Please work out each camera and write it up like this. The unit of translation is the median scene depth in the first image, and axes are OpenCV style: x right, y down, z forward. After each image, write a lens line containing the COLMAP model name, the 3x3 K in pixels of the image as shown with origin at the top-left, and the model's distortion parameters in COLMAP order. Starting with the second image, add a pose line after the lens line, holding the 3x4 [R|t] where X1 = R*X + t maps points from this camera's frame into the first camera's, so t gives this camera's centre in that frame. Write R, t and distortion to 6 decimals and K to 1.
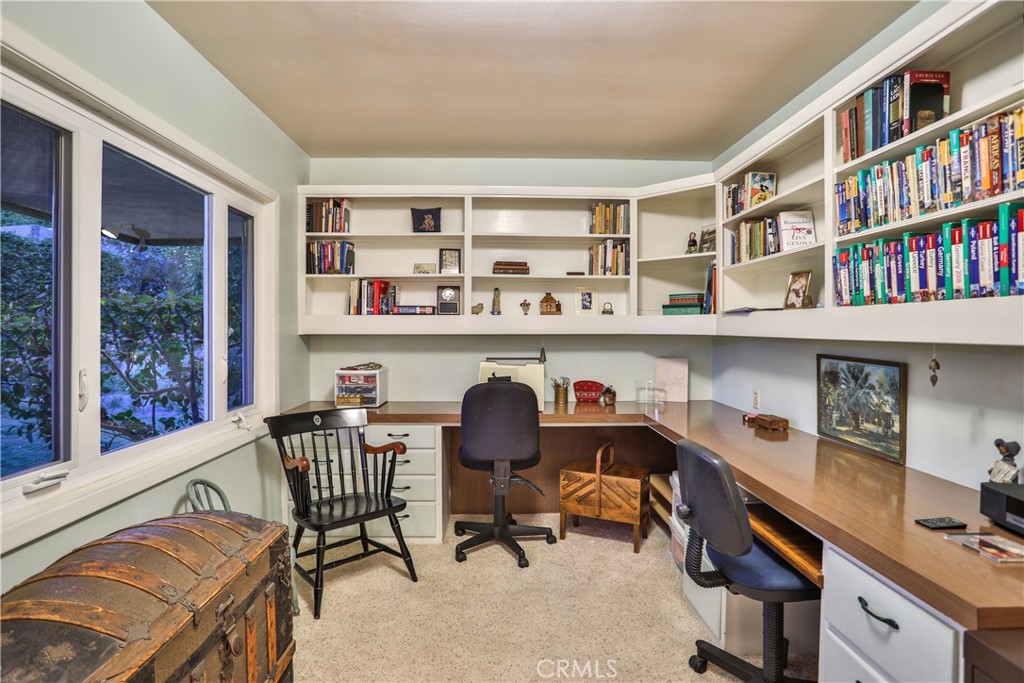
lens RADIAL K [[533.0, 0, 512.7], [0, 533.0, 333.8], [0, 0, 1]] dist [-0.079484, 0.041022]
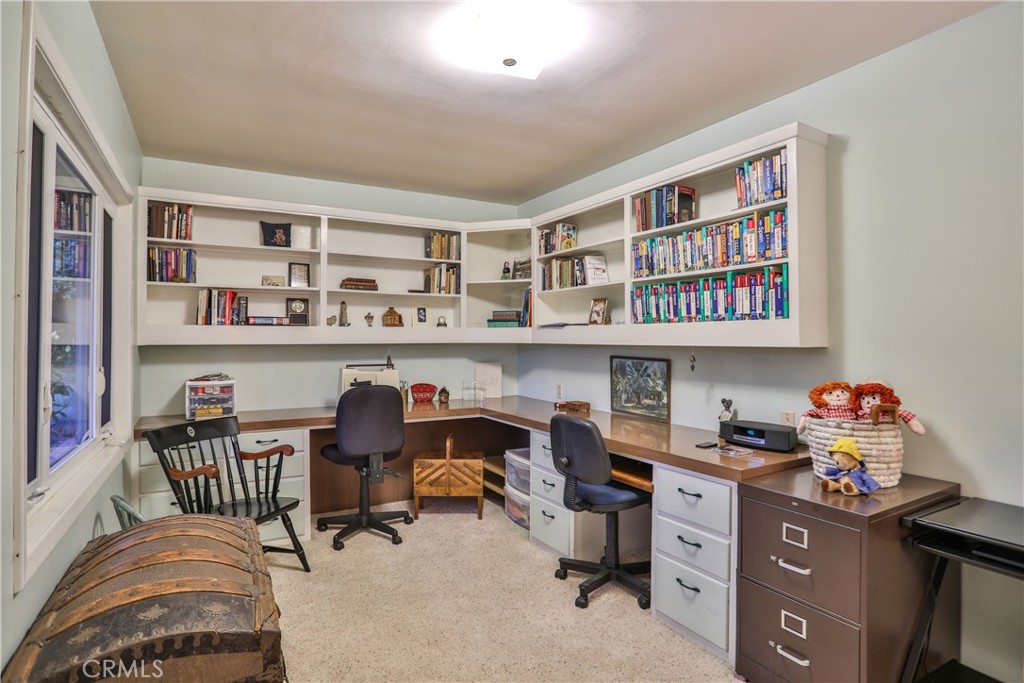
lens RADIAL K [[533.0, 0, 512.7], [0, 533.0, 333.8], [0, 0, 1]] dist [-0.079484, 0.041022]
pose [[0.878365, 0.001924, 0.477986, -0.291072], [0.006953, 0.999835, -0.016801, 0.000865], [-0.477940, 0.018081, 0.878207, -0.138848]]
